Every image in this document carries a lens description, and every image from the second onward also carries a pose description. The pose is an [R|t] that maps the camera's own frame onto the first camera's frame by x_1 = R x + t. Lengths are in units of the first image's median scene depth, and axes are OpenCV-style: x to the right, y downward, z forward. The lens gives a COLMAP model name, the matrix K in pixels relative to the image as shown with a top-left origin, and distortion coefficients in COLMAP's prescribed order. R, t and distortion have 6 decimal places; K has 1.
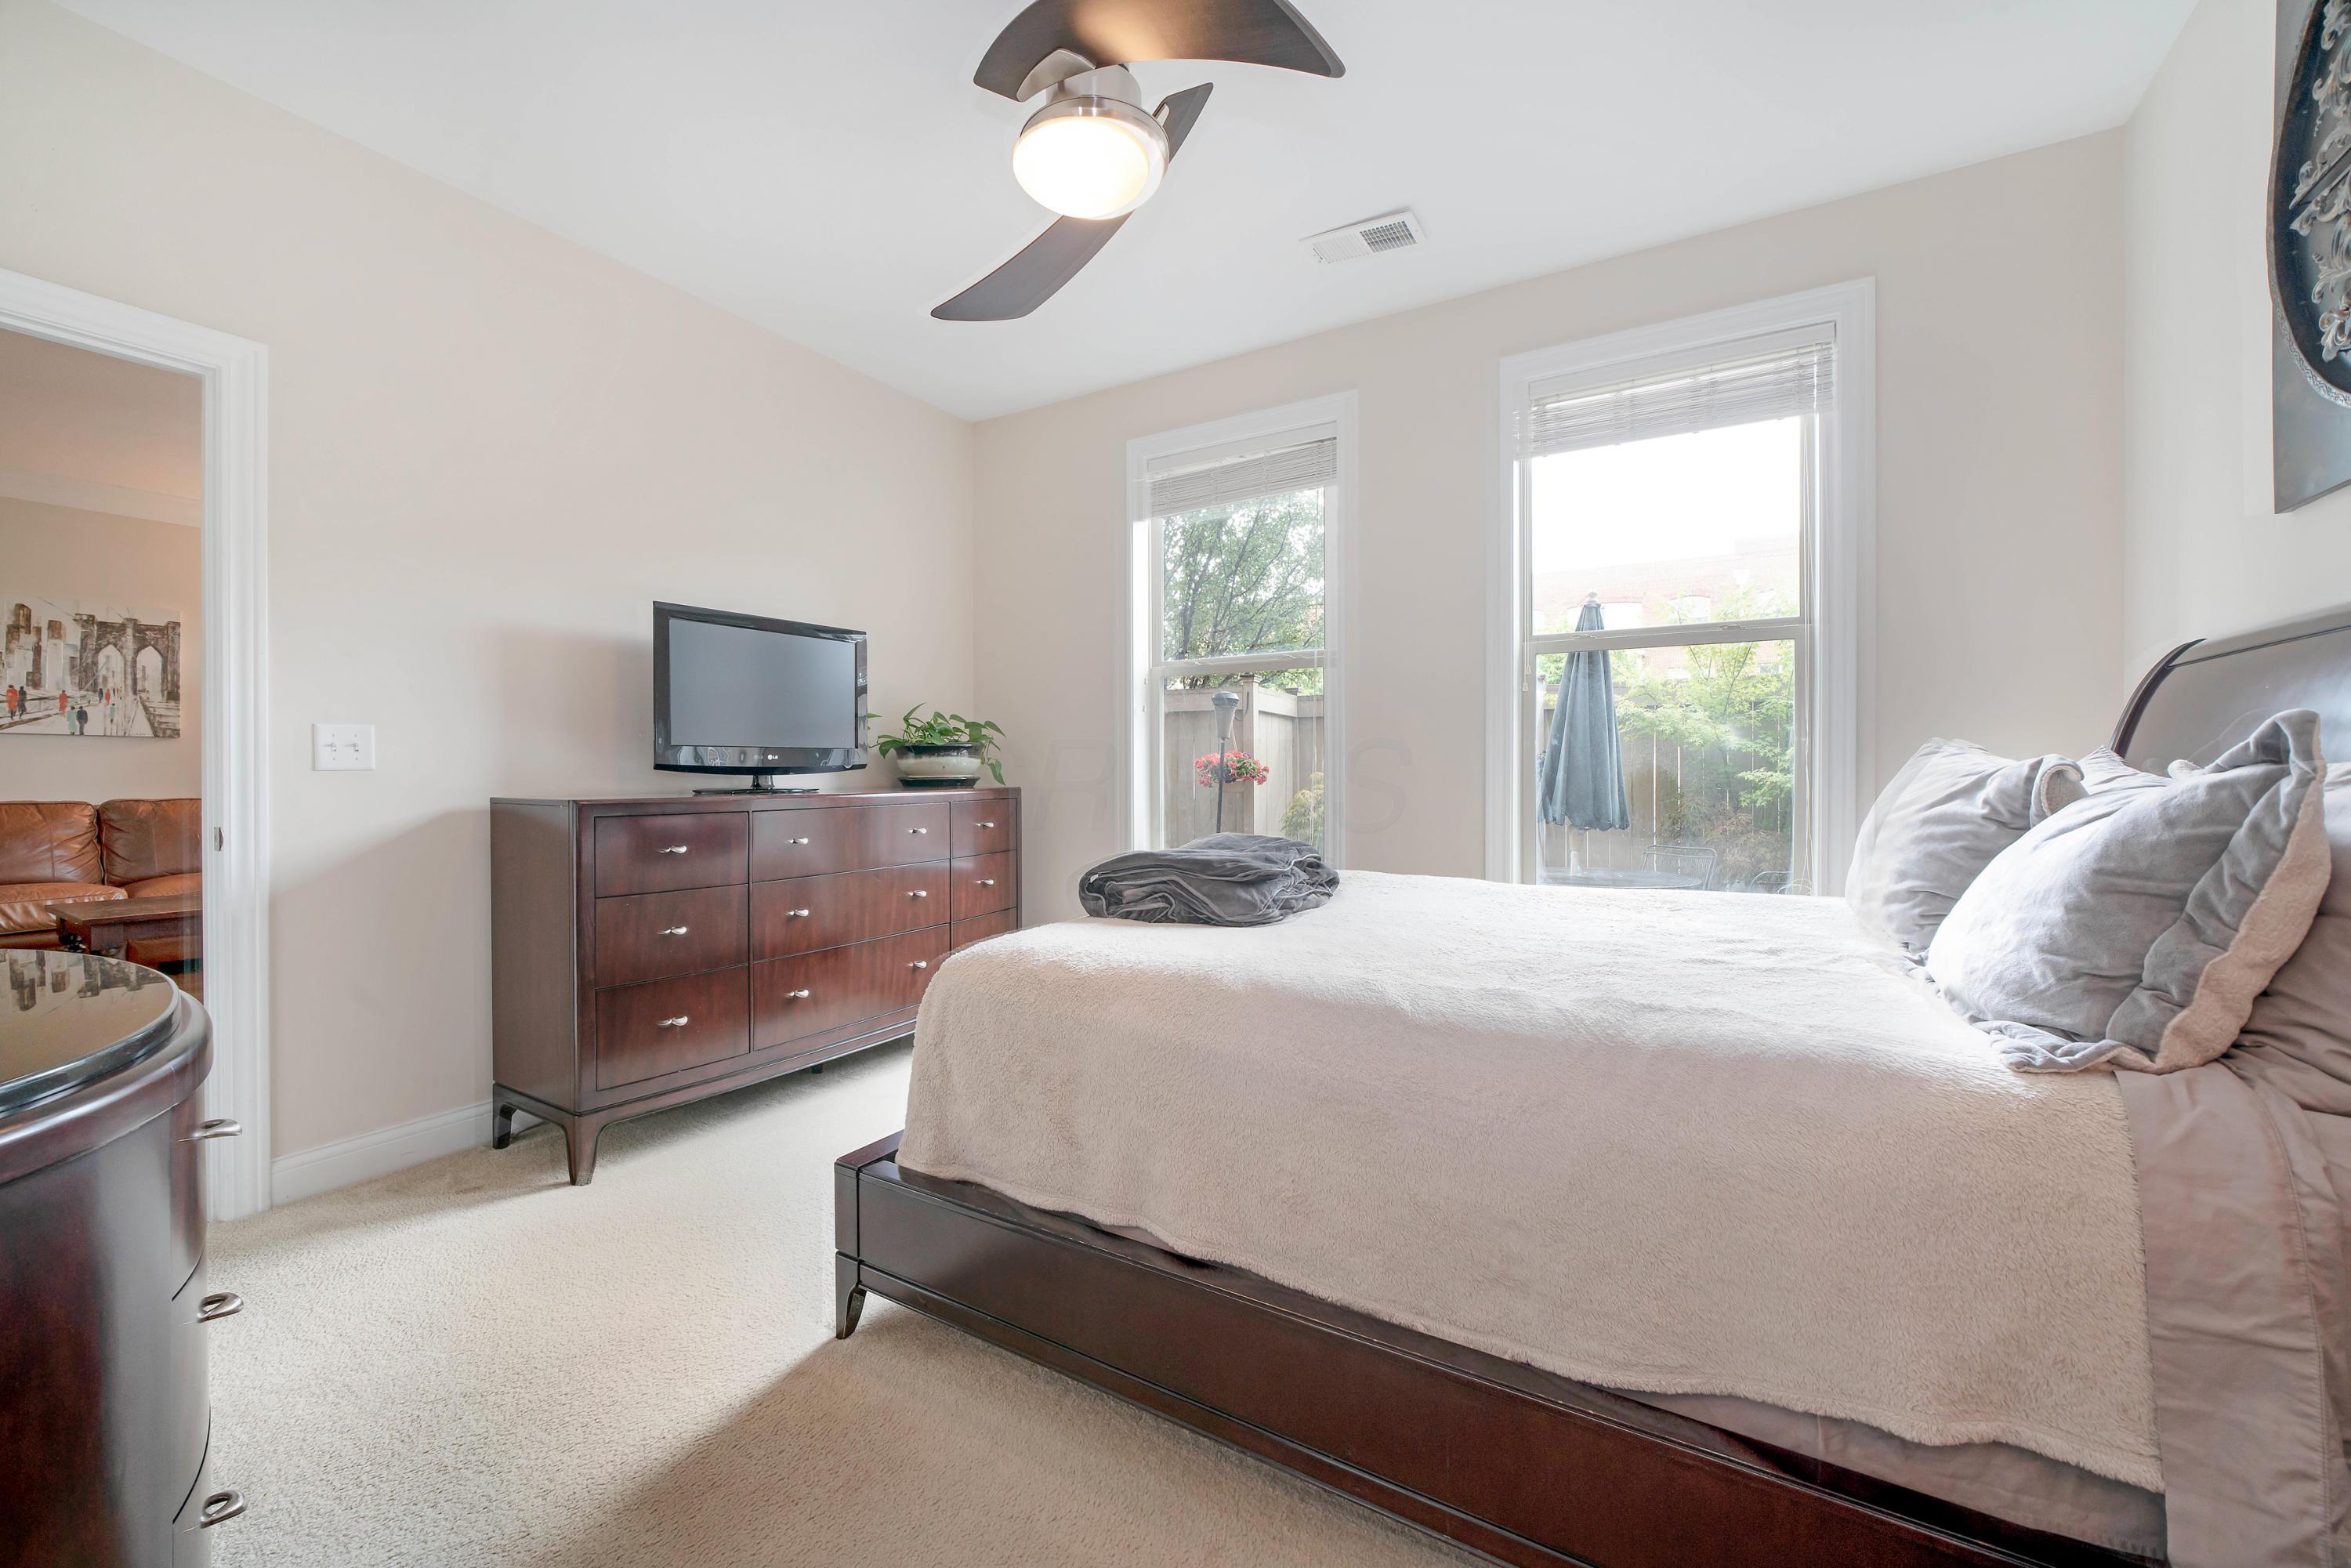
lens RADIAL K [[909.3, 0, 1186.0], [0, 909.3, 775.6], [0, 0, 1]] dist [-0.004117, 0.000583]
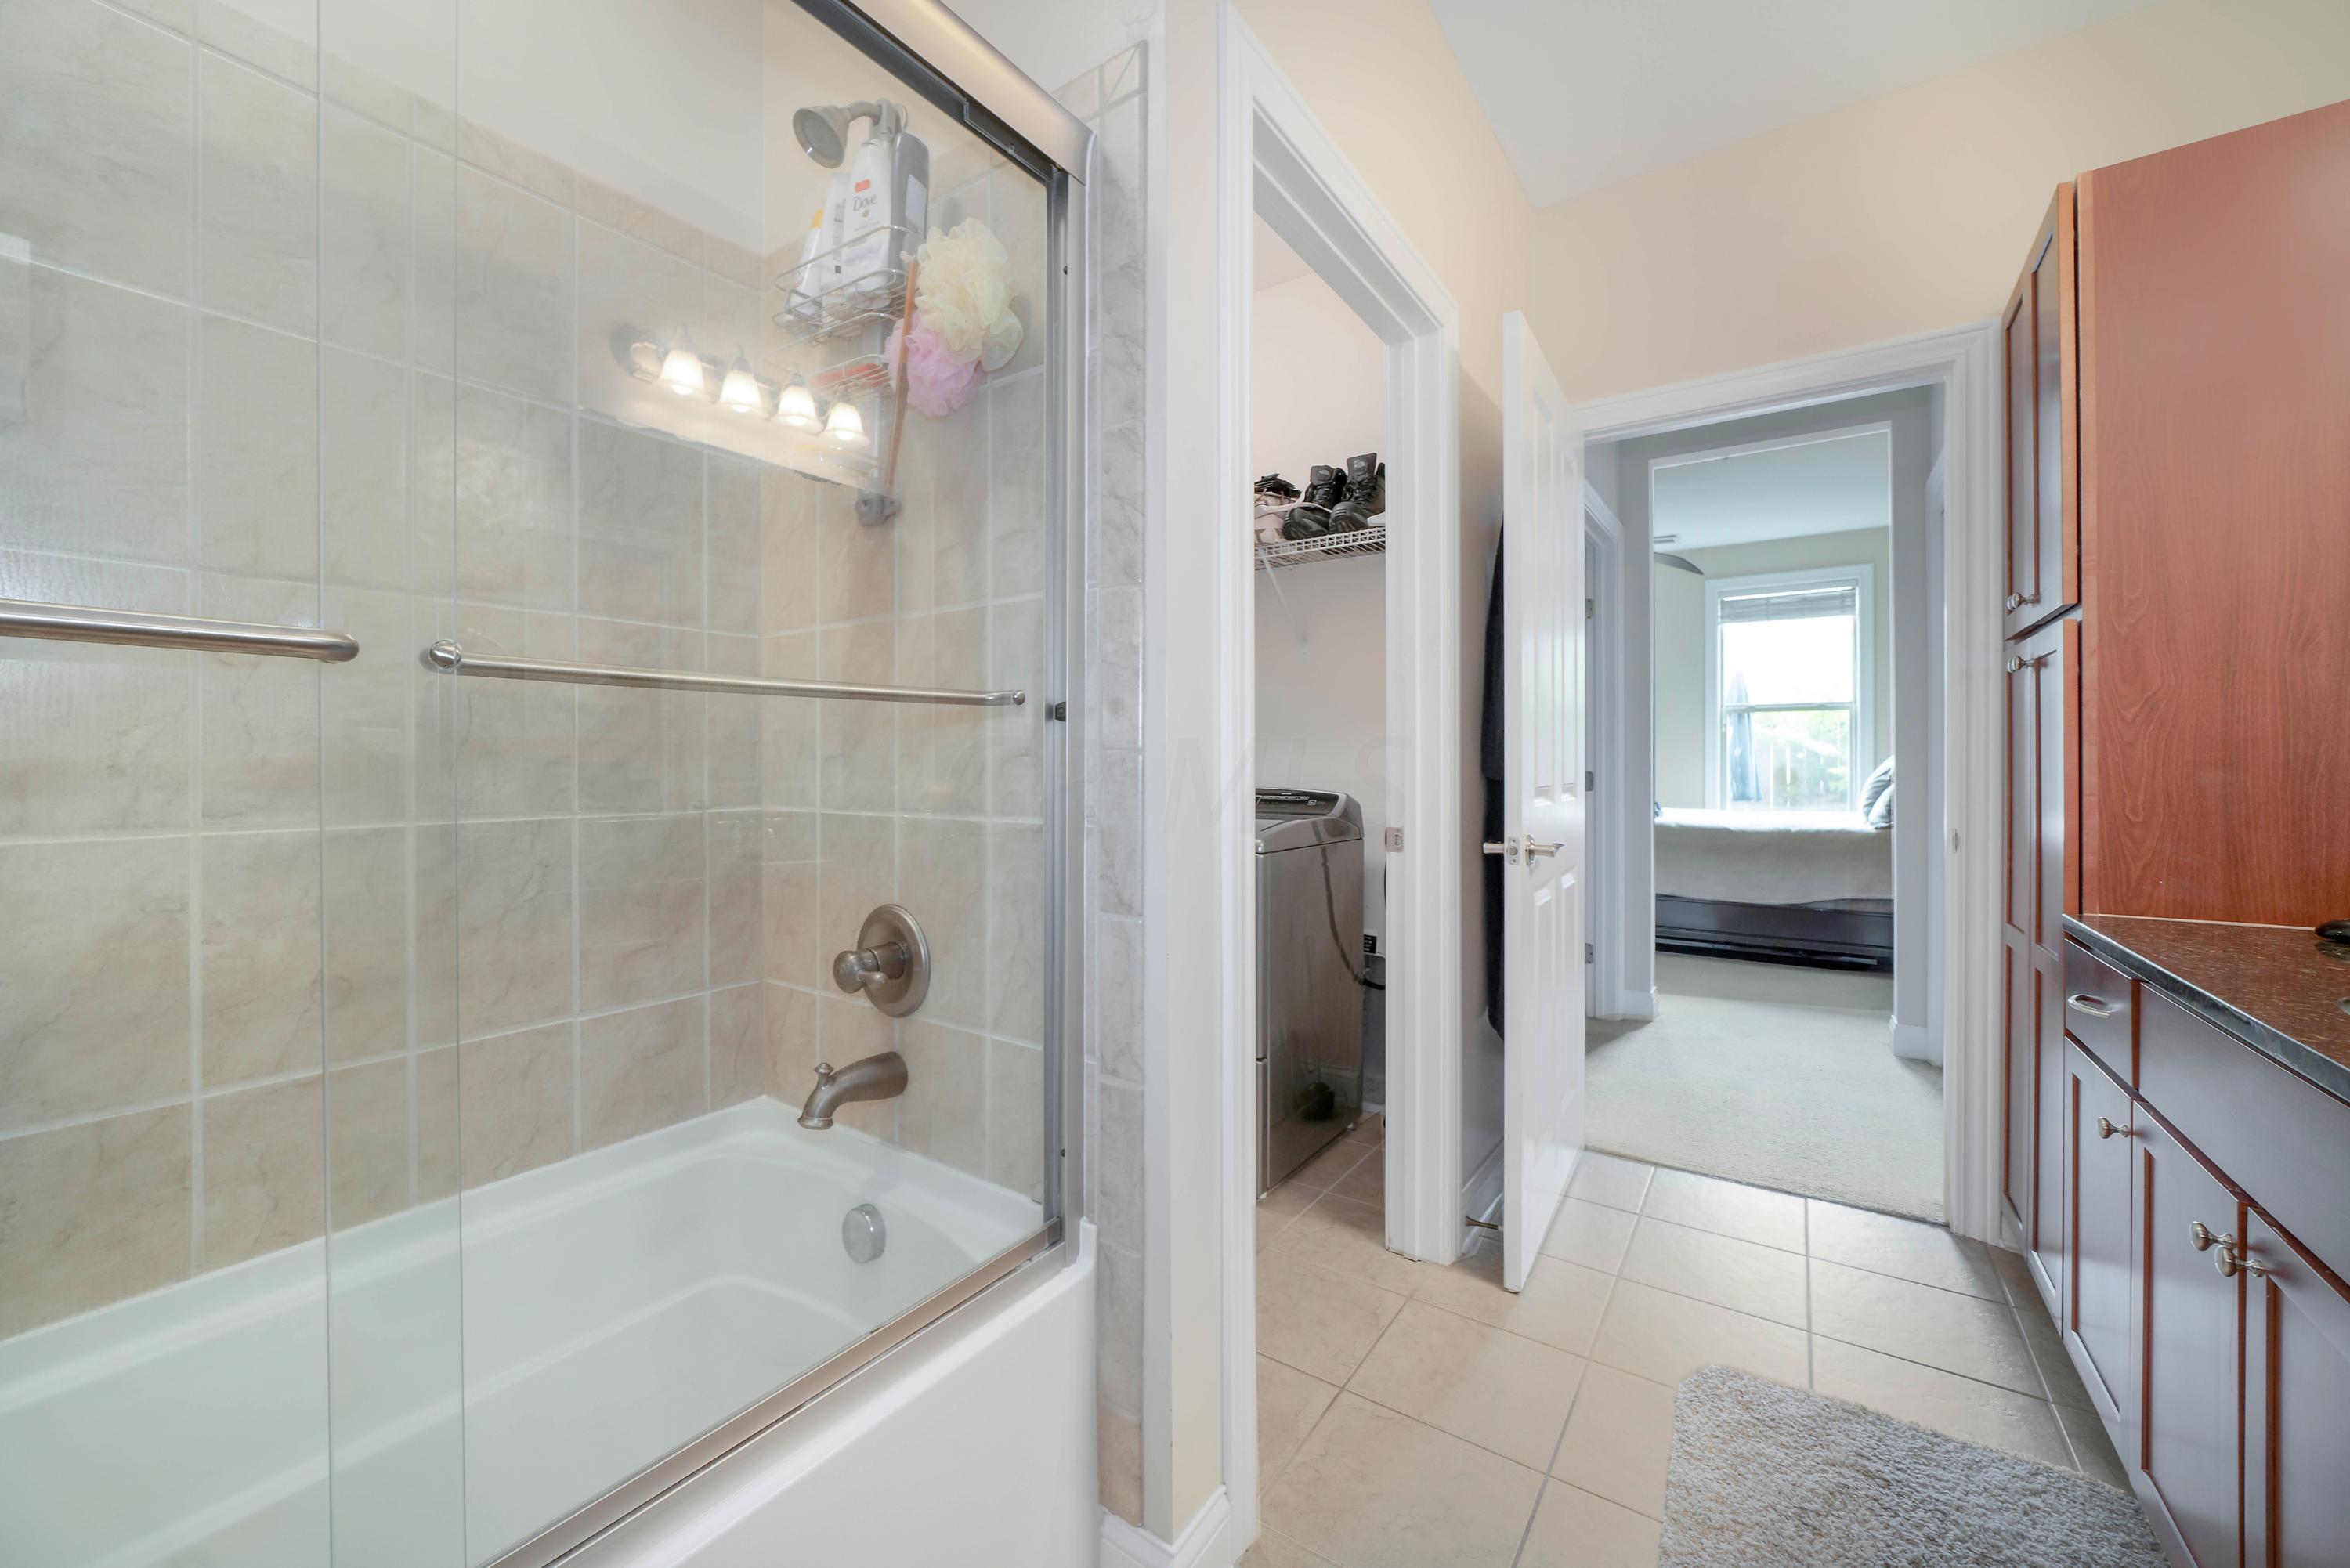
lens RADIAL K [[908.8, 0, 1173.2], [0, 908.8, 769.1], [0, 0, 1]] dist [-0.004117, 0.000583]
pose [[0.996036, -0.002243, -0.088918, -0.718410], [0.001880, 0.999990, -0.004162, 0.000721], [0.088926, 0.003978, 0.996030, -1.248318]]
